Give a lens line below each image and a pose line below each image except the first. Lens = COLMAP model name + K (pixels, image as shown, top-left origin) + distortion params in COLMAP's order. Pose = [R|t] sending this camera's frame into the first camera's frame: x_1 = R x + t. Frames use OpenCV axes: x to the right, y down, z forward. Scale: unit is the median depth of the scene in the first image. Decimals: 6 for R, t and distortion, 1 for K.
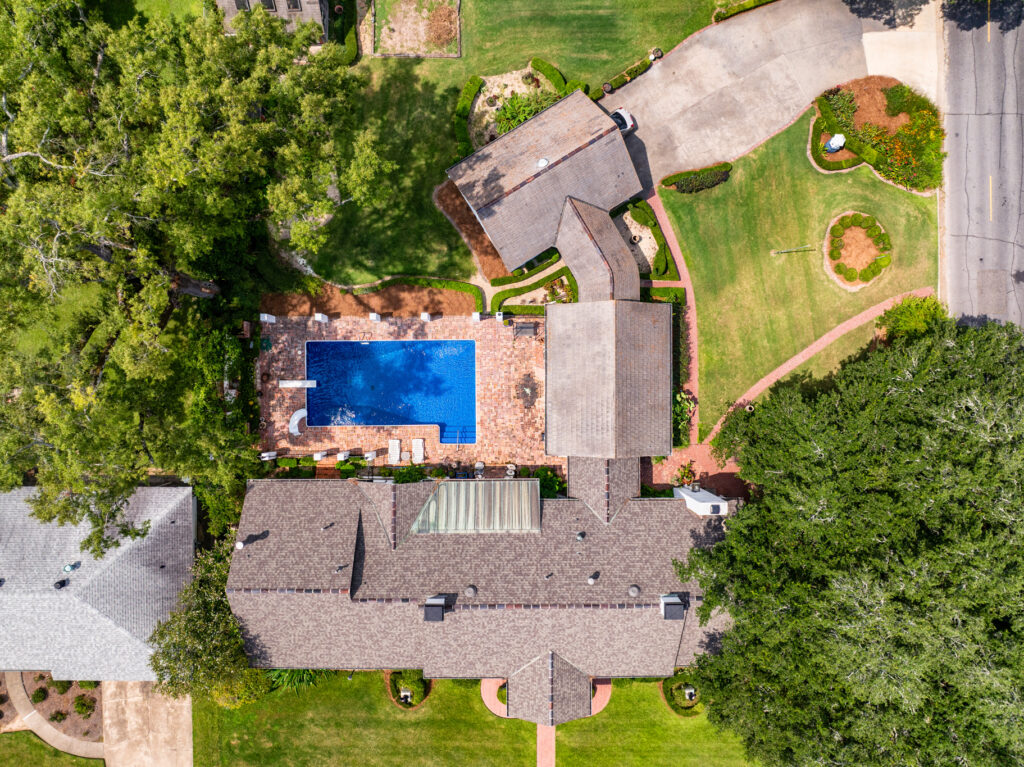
lens RADIAL K [[710.3, 0, 512.0], [0, 710.3, 383.5], [0, 0, 1]] dist [-0.007903, -0.002629]
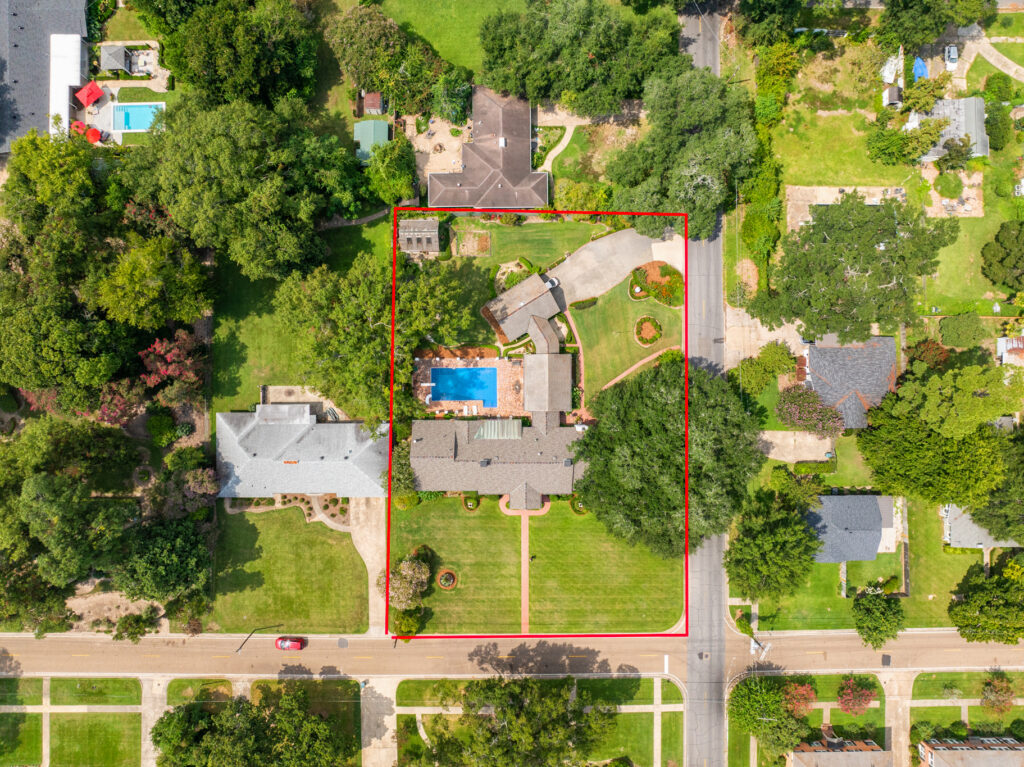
lens RADIAL K [[710.3, 0, 512.0], [0, 710.3, 383.5], [0, 0, 1]] dist [-0.007903, -0.002629]
pose [[0.999985, -0.001619, -0.005327, 0.016762], [0.001604, 0.999995, -0.002826, 0.004748], [0.005331, 0.002818, 0.999982, -1.580551]]
